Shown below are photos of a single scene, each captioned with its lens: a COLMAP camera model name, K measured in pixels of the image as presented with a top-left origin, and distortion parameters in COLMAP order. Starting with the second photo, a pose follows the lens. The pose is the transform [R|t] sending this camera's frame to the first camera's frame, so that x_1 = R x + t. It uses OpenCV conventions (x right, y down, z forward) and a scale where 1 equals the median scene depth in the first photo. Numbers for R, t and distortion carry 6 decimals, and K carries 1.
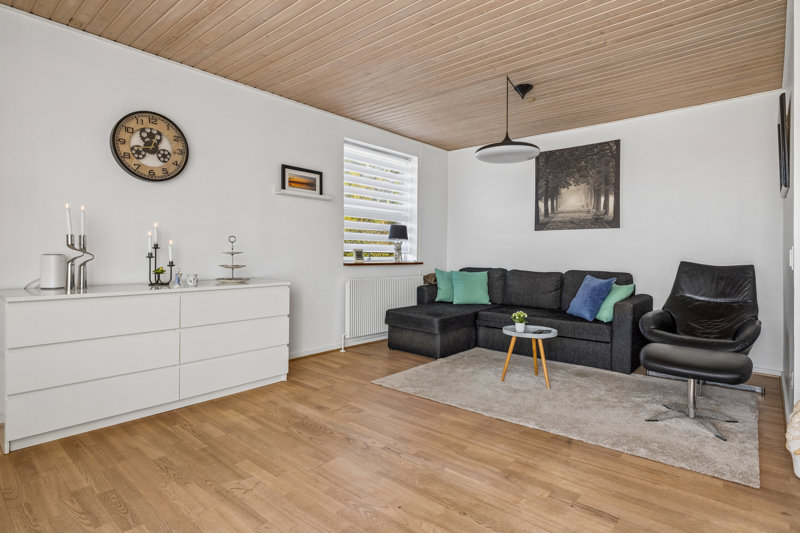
lens RADIAL K [[435.3, 0, 401.2], [0, 435.3, 271.1], [0, 0, 1]] dist [0.000222, -0.000098]
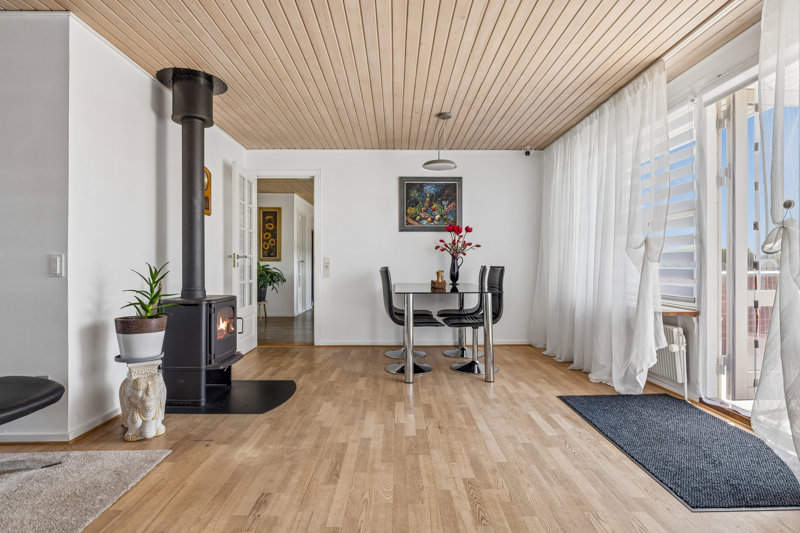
lens RADIAL K [[419.7, 0, 398.3], [0, 419.7, 269.7], [0, 0, 1]] dist [-0.002415, 0.000073]
pose [[-0.666393, -0.010681, 0.745524, -0.466242], [0.026948, 0.998899, 0.038399, -0.045472], [-0.745113, 0.045679, -0.665372, 1.209318]]
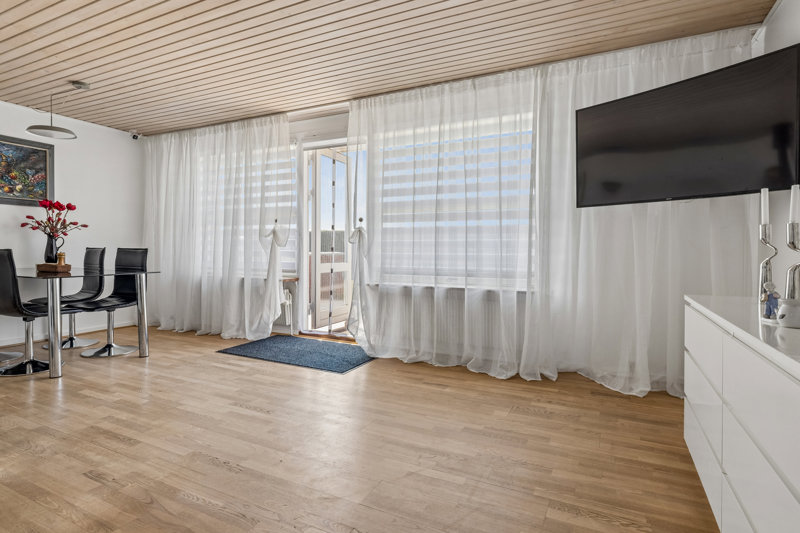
lens RADIAL K [[435.3, 0, 401.2], [0, 435.3, 271.1], [0, 0, 1]] dist [0.000222, -0.000098]
pose [[-0.965387, 0.001528, -0.260819, -0.011102], [-0.021396, 0.996149, 0.085028, -0.069368], [0.259944, 0.087666, -0.961636, 1.910767]]
